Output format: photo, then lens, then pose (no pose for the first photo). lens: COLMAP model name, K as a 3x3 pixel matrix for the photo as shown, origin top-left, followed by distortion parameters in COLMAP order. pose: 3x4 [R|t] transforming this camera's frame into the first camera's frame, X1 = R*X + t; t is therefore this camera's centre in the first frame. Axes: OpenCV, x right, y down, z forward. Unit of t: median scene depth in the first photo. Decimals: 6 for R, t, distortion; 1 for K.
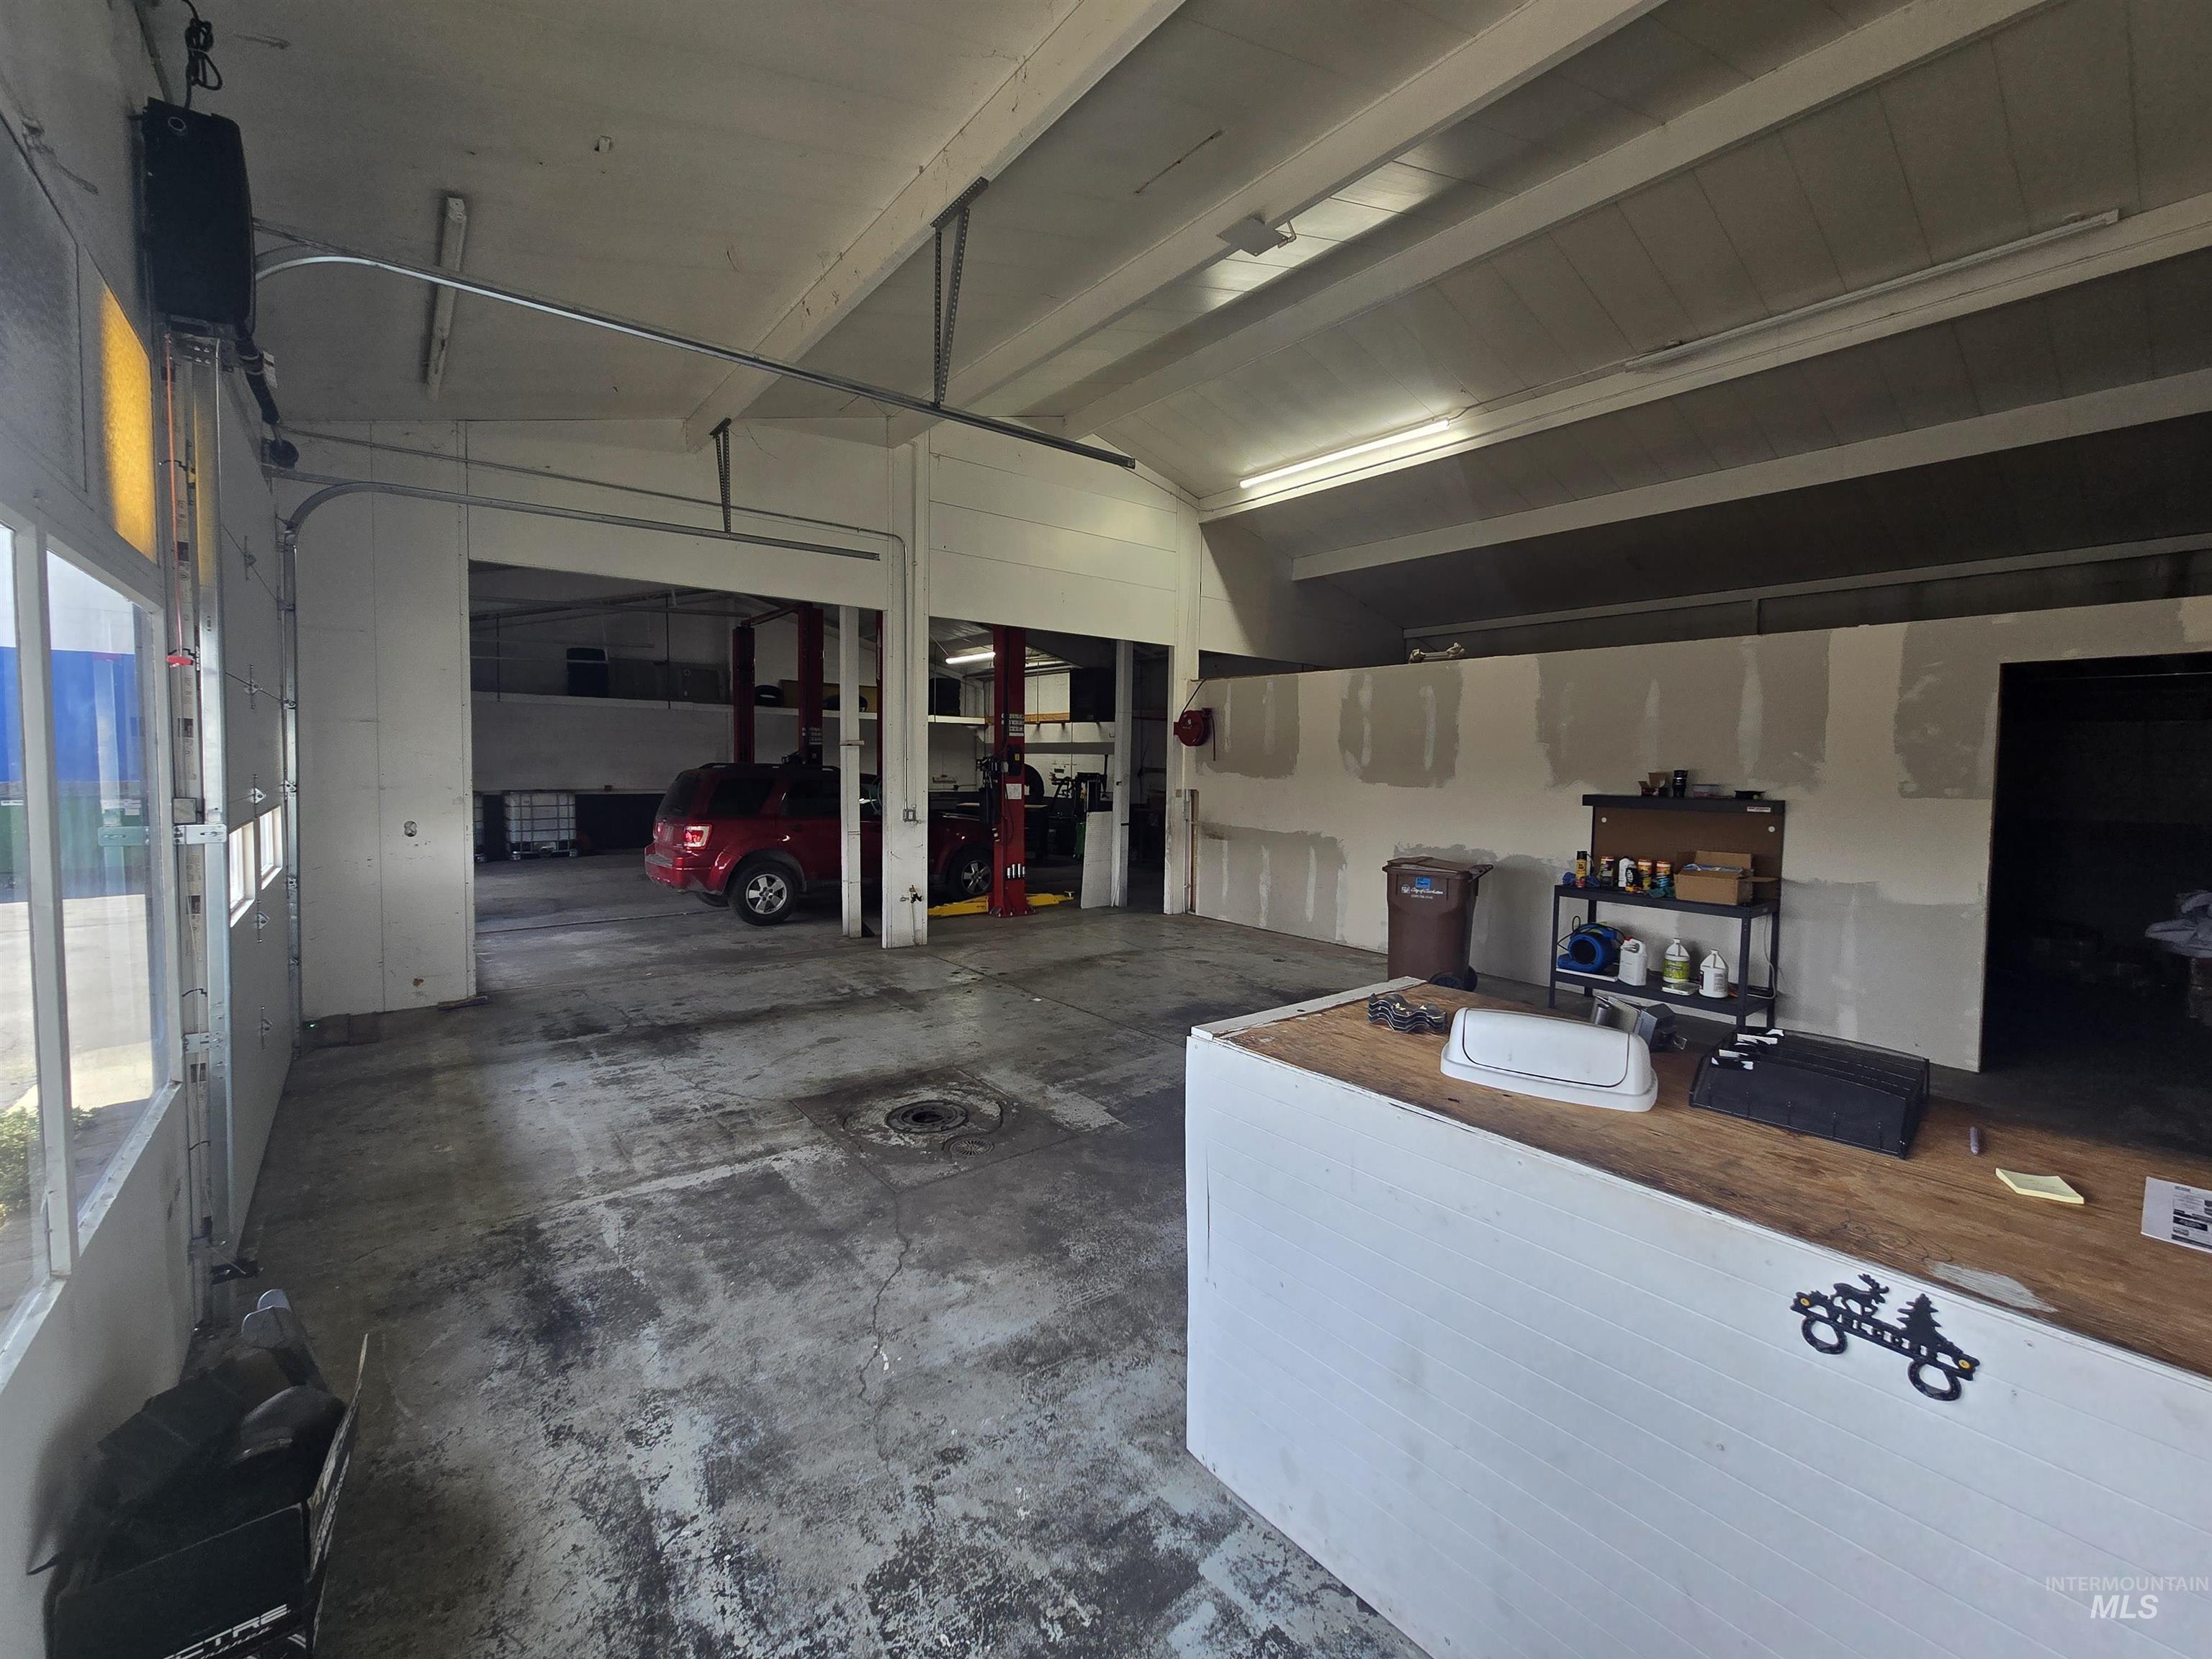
lens RADIAL K [[911.2, 0, 1111.2], [0, 911.2, 820.3], [0, 0, 1]] dist [-0.001722, 0.001692]
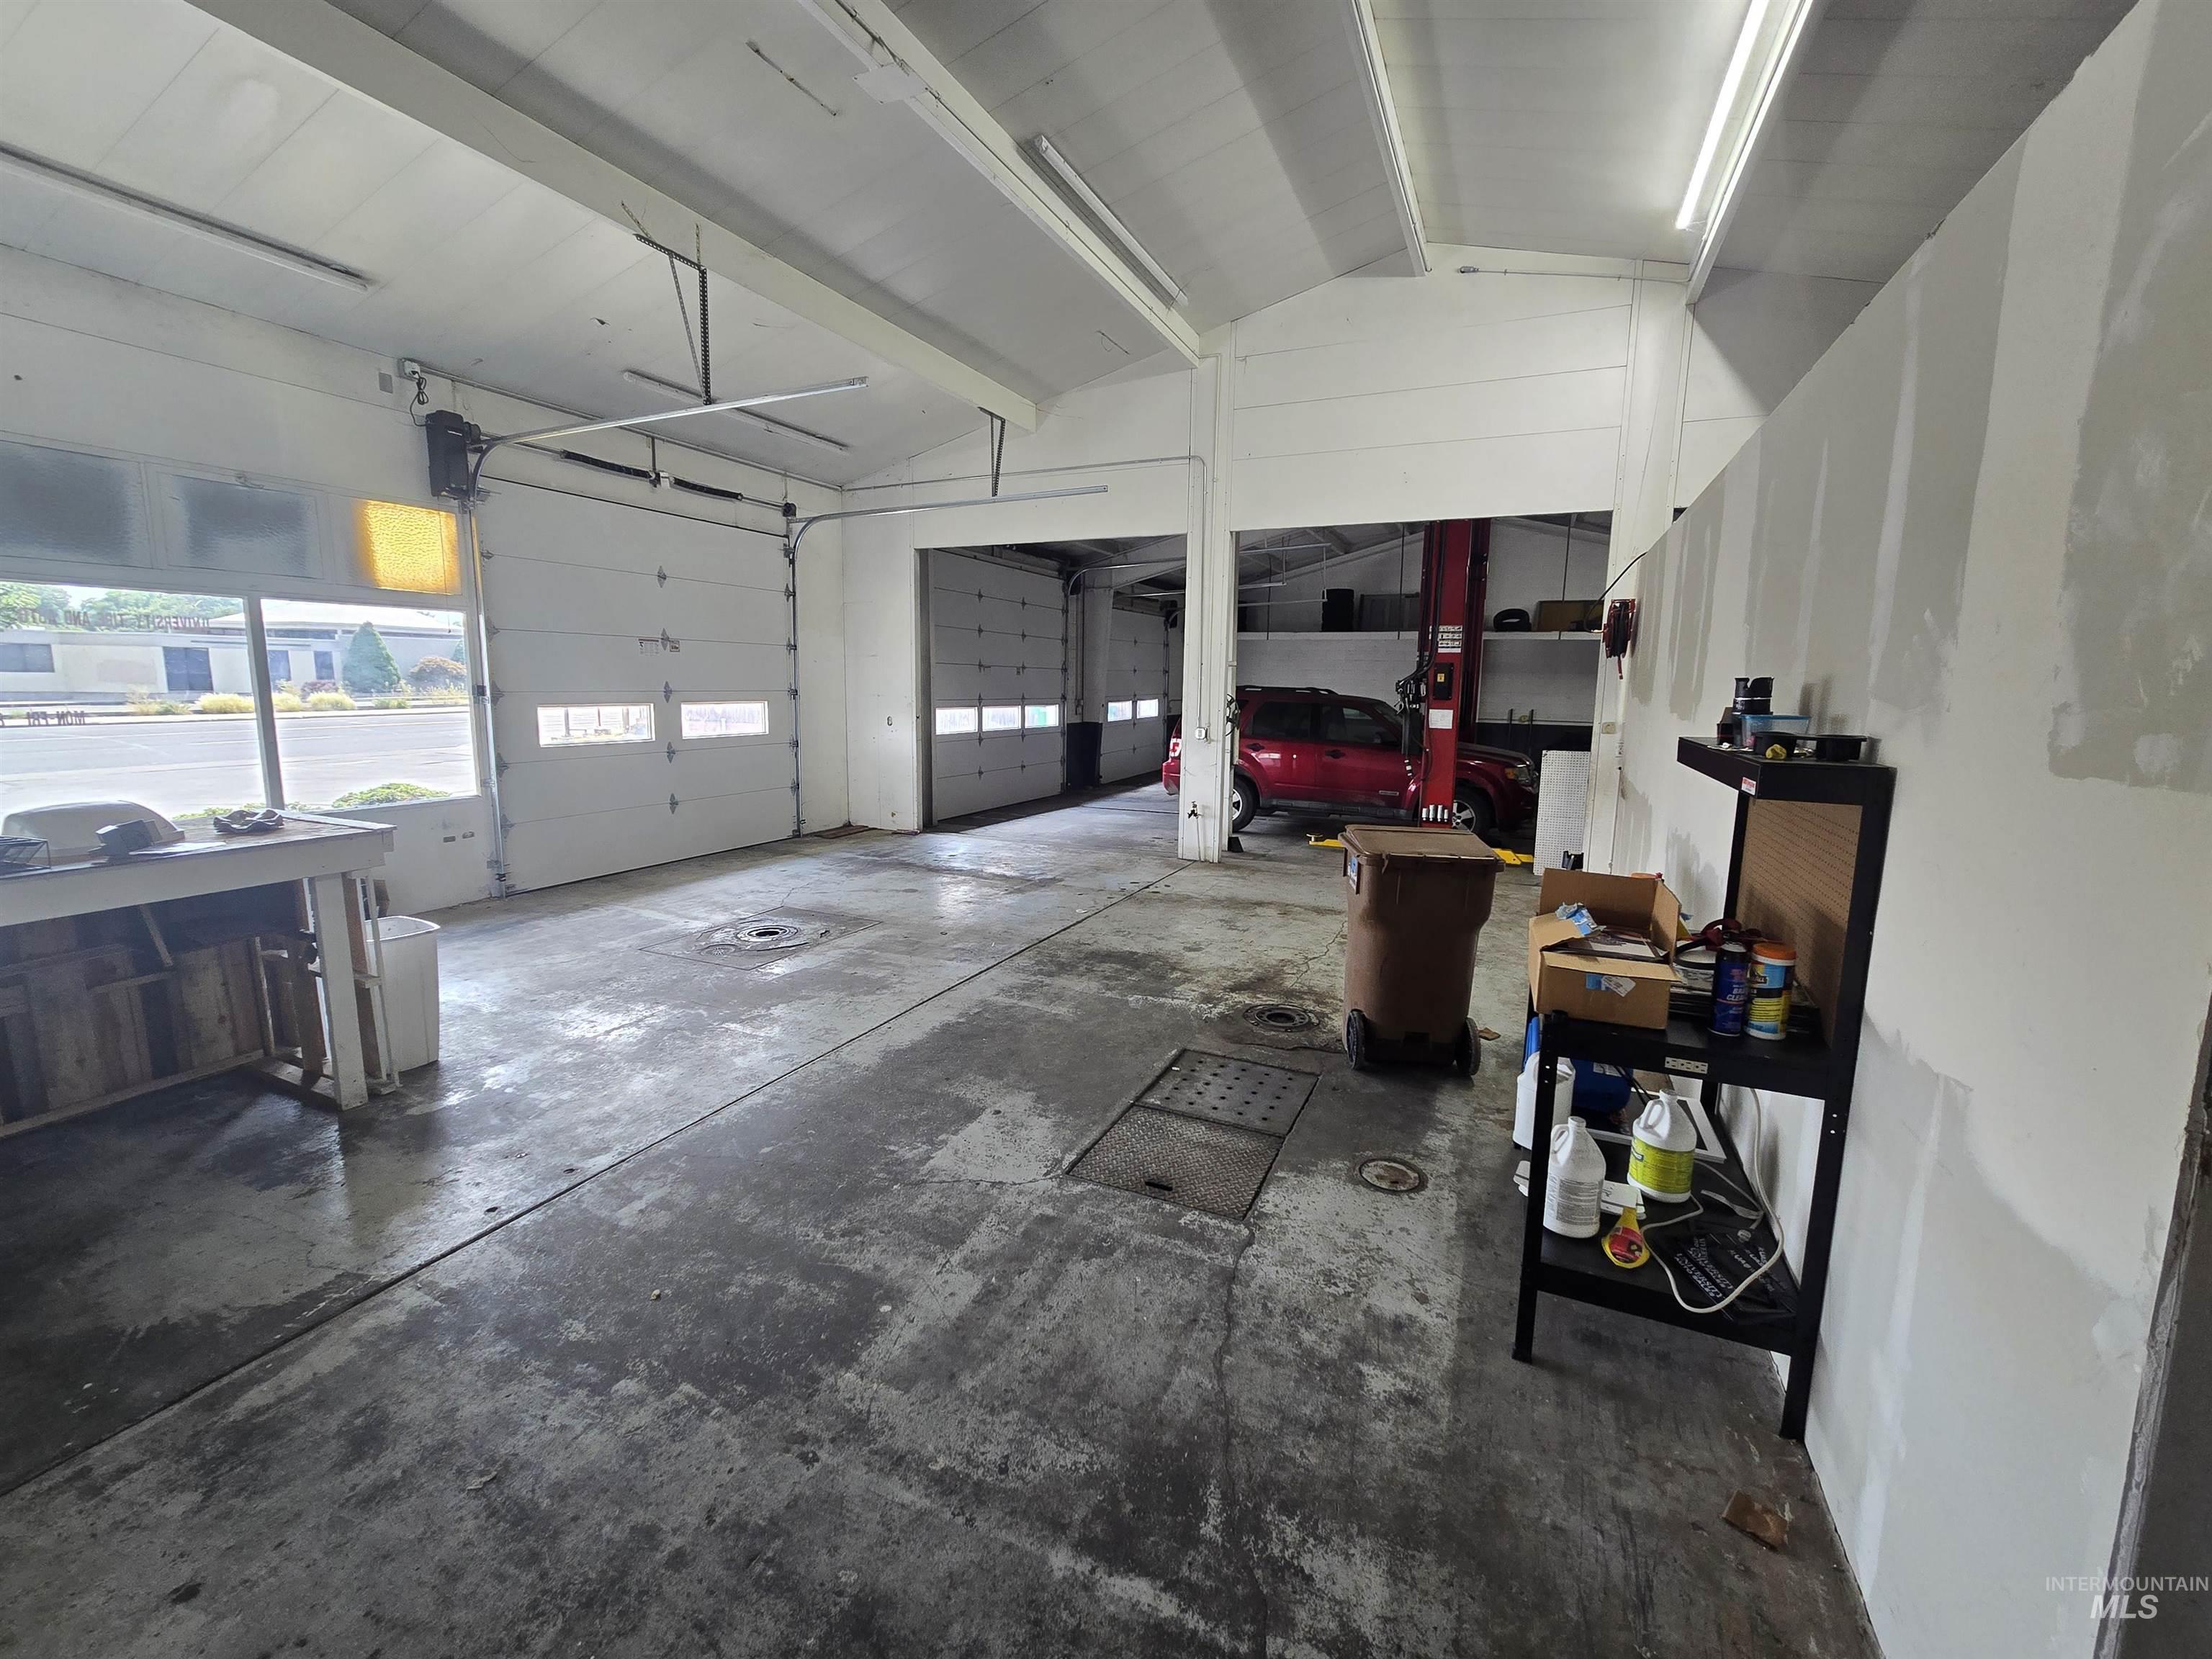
lens RADIAL K [[911.2, 0, 1112.6], [0, 911.2, 811.5], [0, 0, 1]] dist [-0.001722, 0.001692]
pose [[0.453562, 0.118449, -0.883319, 1.021566], [-0.066325, 0.992866, 0.099082, -0.020932], [0.888754, 0.013646, 0.458182, 0.699315]]
